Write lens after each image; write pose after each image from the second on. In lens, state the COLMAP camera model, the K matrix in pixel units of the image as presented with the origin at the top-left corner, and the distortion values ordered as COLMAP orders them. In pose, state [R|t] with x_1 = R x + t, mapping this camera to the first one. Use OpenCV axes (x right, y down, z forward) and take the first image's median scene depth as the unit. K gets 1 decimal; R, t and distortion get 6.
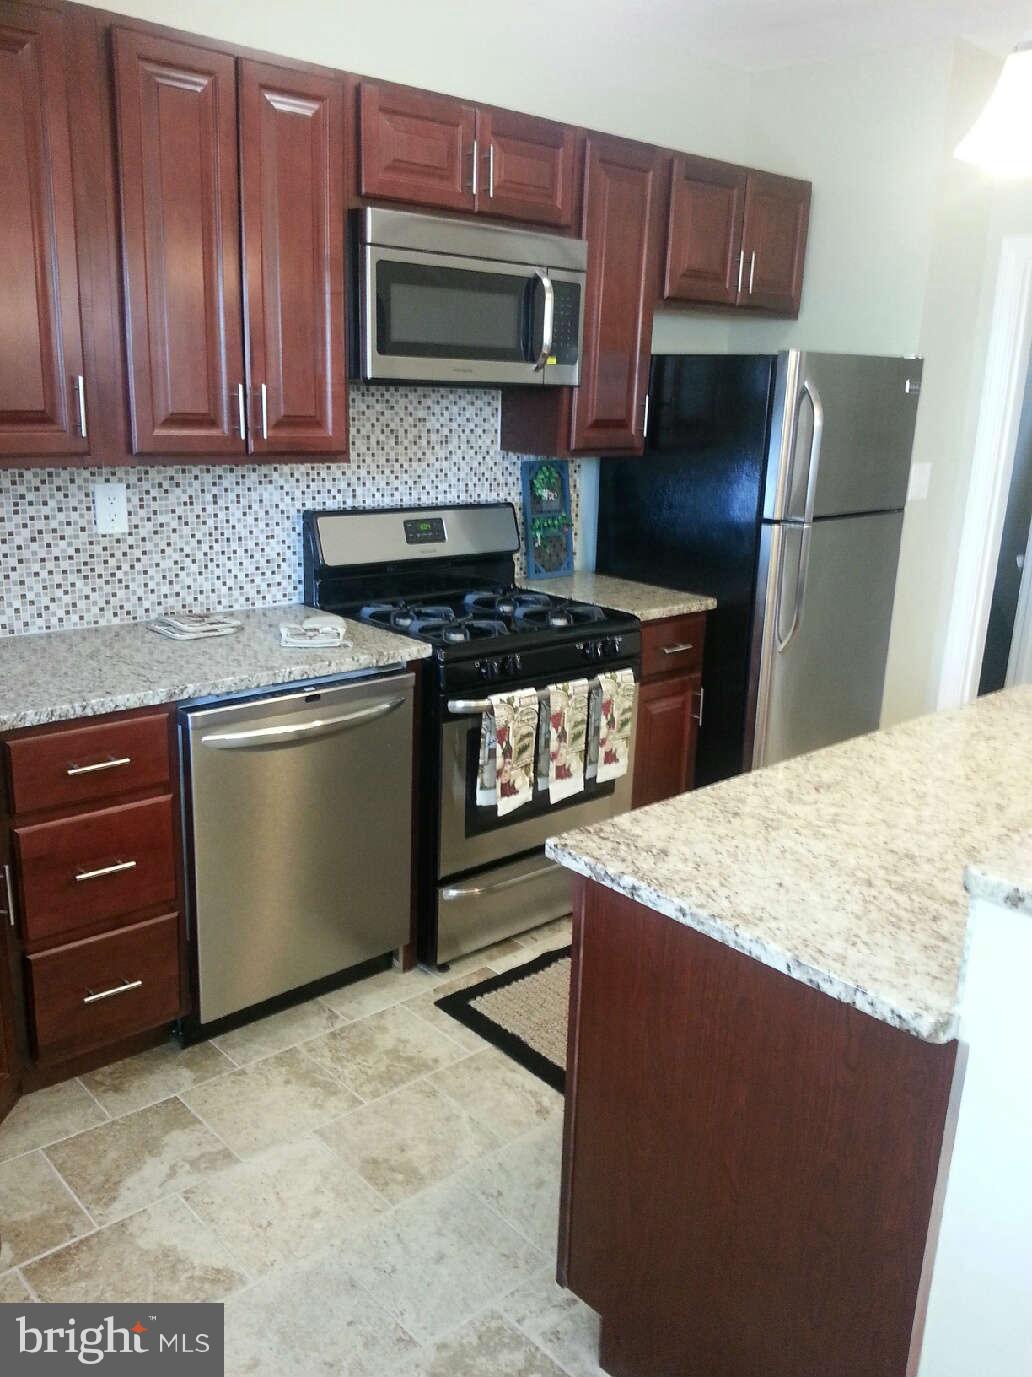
lens RADIAL K [[1163.0, 0, 538.8], [0, 1163.0, 689.9], [0, 0, 1]] dist [0.121198, -0.220772]
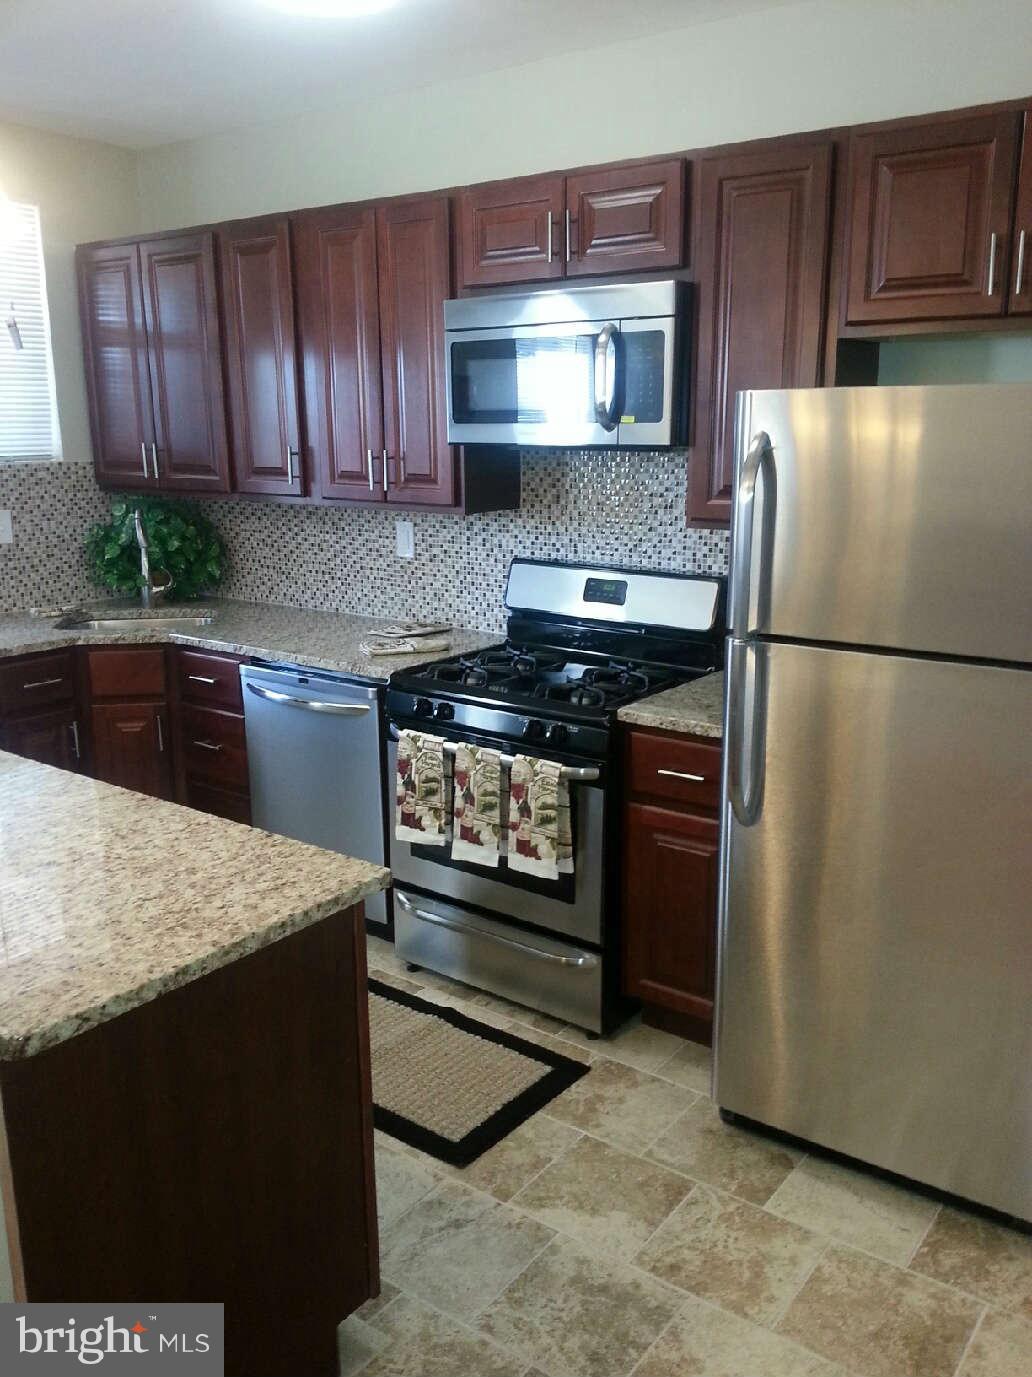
lens RADIAL K [[1100.4, 0, 530.3], [0, 1100.4, 686.0], [0, 0, 1]] dist [0.001355, -0.000953]
pose [[0.180231, 0.182390, -0.966566, 0.909661], [-0.254651, 0.957808, 0.133254, -0.186757], [0.950089, 0.222121, 0.219073, 0.835649]]
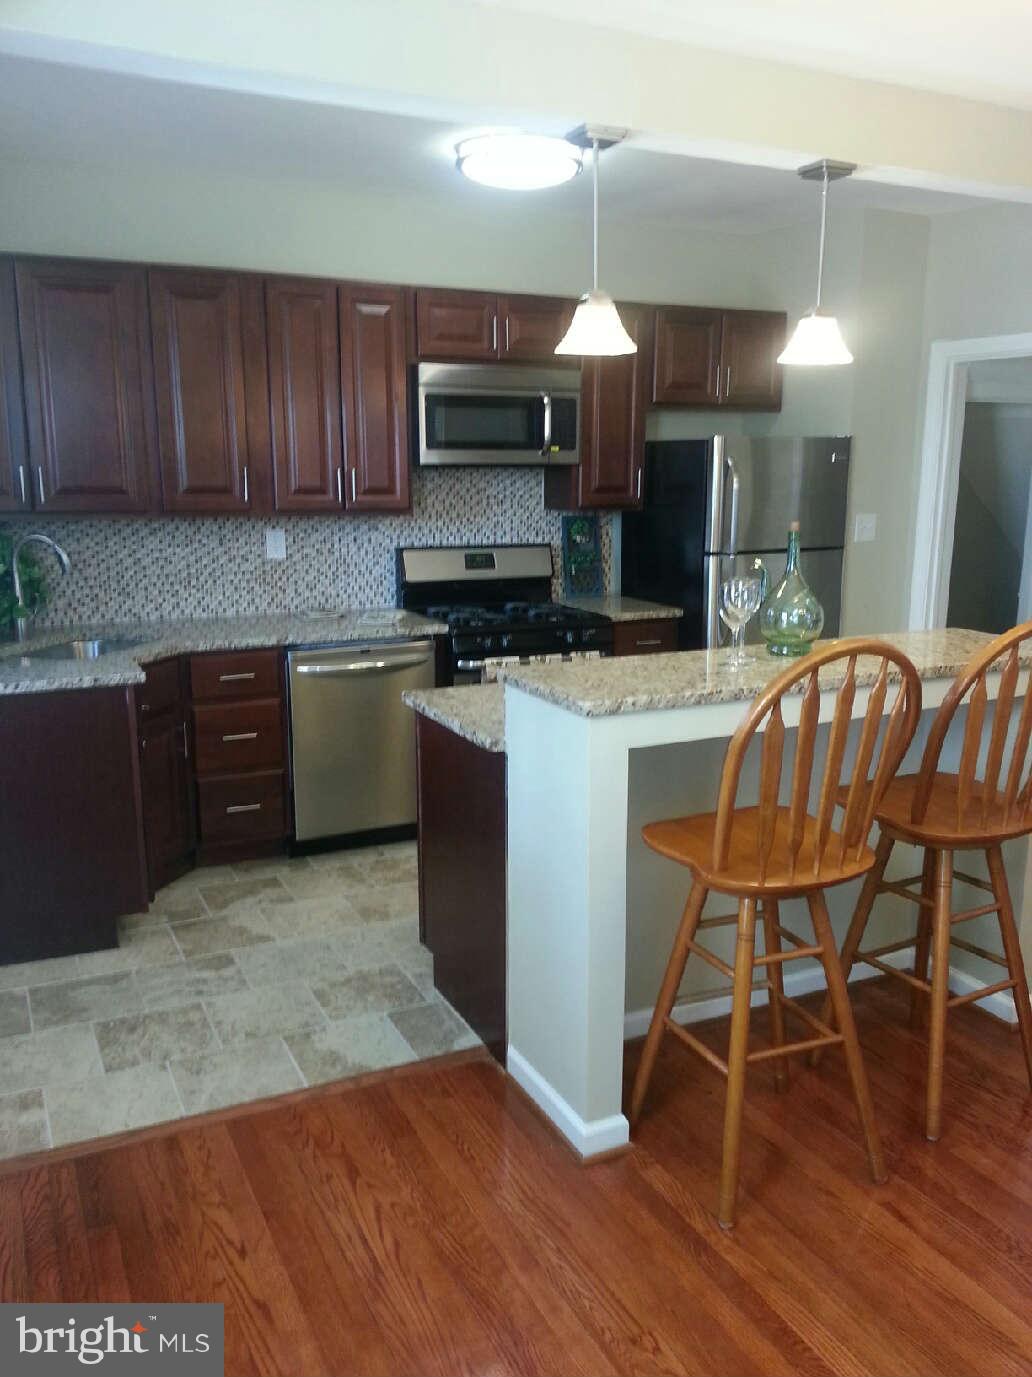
lens RADIAL K [[1149.0, 0, 516.0], [0, 1149.0, 688.5], [0, 0, 1]] dist [0.097338, 0.000955]
pose [[0.959582, 0.025942, -0.280233, 0.411708], [-0.044460, 0.997212, -0.059928, 0.128683], [0.277897, 0.069965, 0.958060, -0.451103]]
